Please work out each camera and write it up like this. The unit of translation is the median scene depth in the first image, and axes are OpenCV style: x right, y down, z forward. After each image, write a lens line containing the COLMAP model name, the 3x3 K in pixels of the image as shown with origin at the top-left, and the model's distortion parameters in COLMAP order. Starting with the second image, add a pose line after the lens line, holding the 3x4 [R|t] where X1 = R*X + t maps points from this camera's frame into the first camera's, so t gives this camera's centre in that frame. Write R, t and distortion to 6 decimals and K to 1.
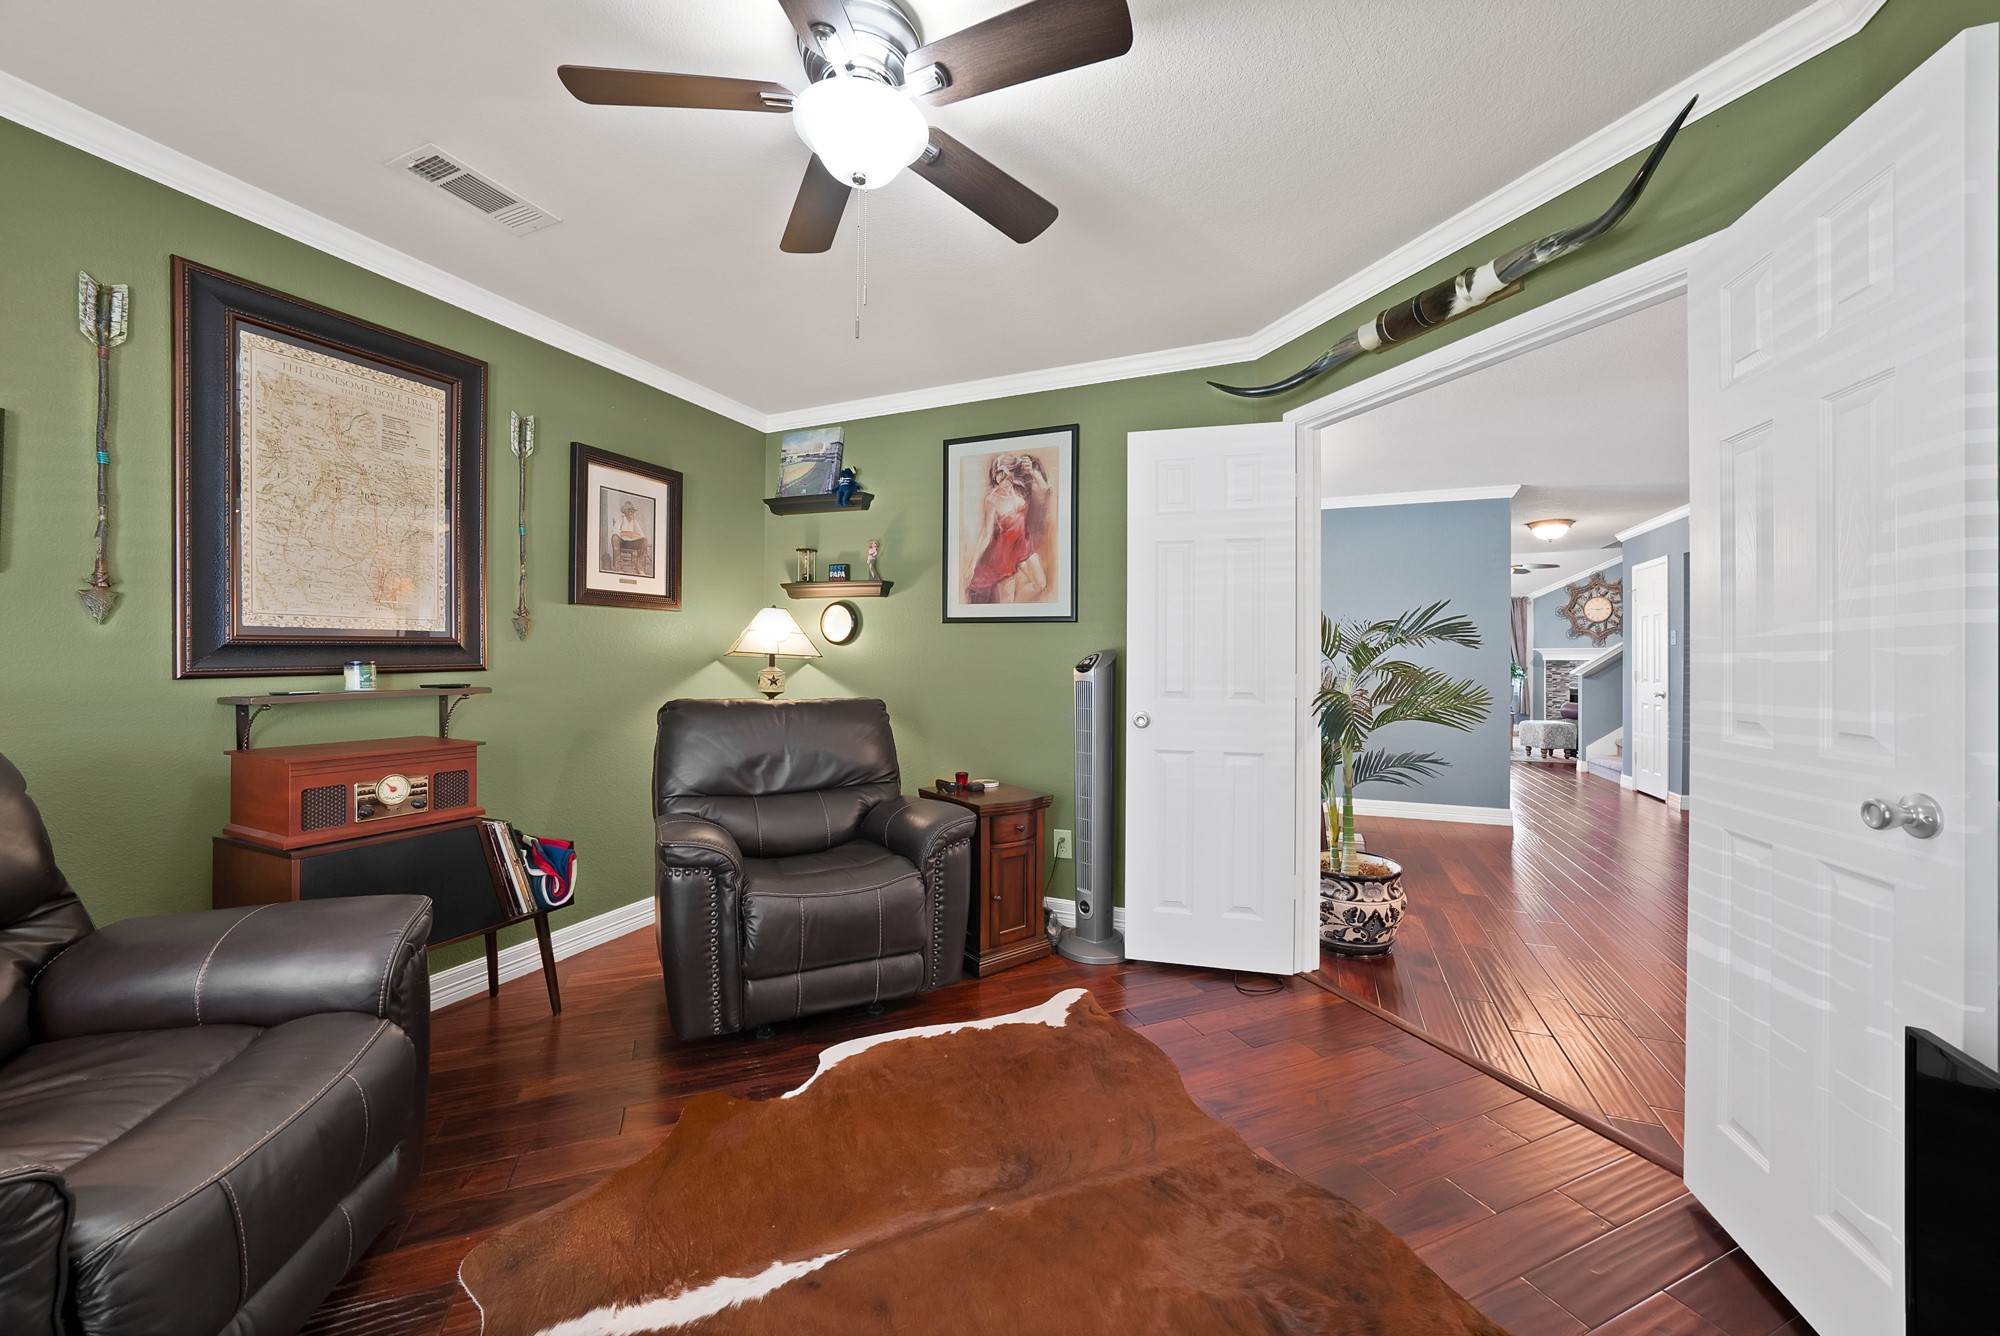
lens RADIAL K [[707.6, 0, 999.3], [0, 707.6, 667.9], [0, 0, 1]] dist [-0.023731, 0.001867]
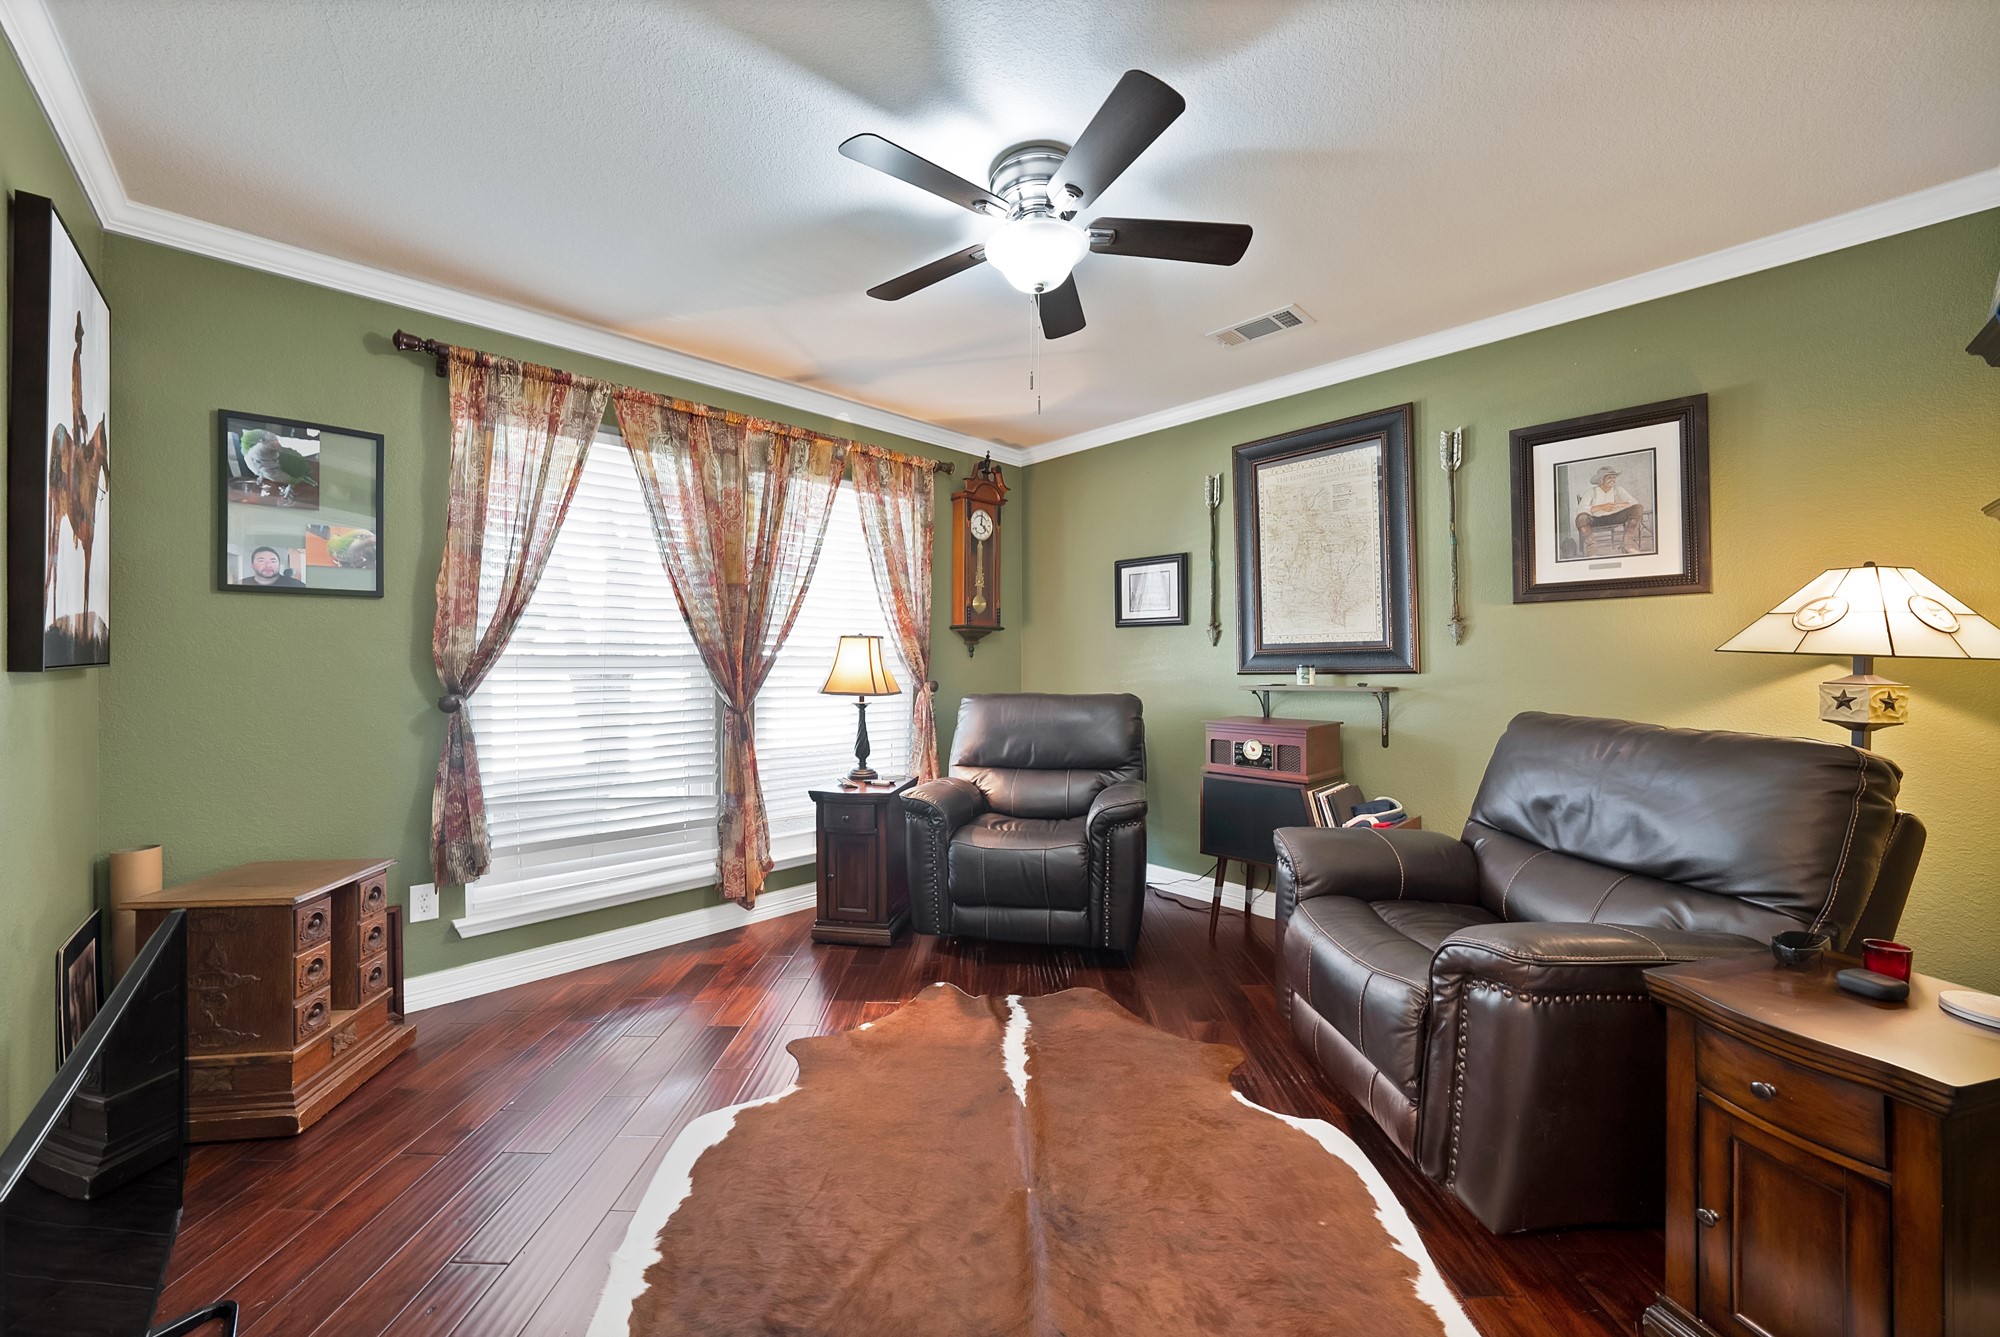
lens RADIAL K [[707.6, 0, 997.7], [0, 707.6, 660.1], [0, 0, 1]] dist [-0.023731, 0.001867]
pose [[-0.364016, -0.006231, -0.931372, 0.555929], [-0.008091, 0.999961, -0.003528, -0.006770], [0.931357, 0.006252, -0.364053, 0.755794]]
